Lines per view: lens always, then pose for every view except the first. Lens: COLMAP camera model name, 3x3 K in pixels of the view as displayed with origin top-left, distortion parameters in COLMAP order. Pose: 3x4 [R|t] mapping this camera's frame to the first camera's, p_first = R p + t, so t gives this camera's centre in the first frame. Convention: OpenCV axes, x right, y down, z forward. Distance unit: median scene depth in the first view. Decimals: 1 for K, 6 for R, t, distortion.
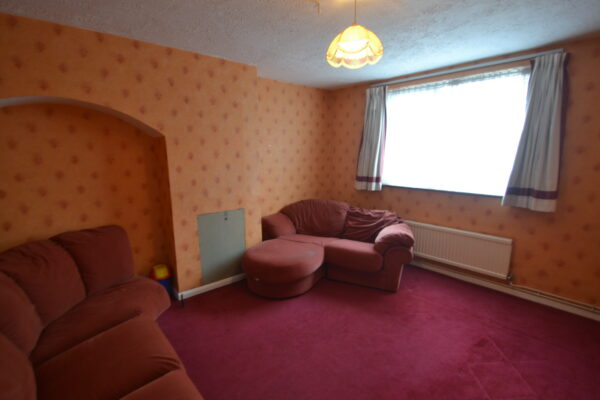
lens RADIAL K [[273.2, 0, 295.8], [0, 273.2, 201.0], [0, 0, 1]] dist [0.002782, -0.000395]
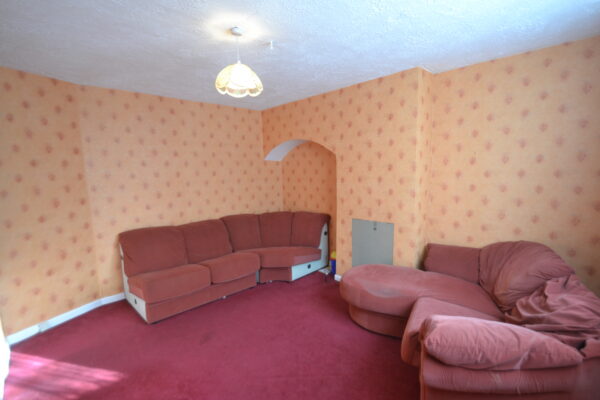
lens RADIAL K [[273.2, 0, 295.7], [0, 273.2, 199.1], [0, 0, 1]] dist [0.002782, -0.000395]
pose [[0.116860, 0.118364, -0.986070, 0.760520], [-0.139759, 0.984952, 0.101667, -0.115851], [0.983266, 0.125931, 0.131644, 0.578684]]
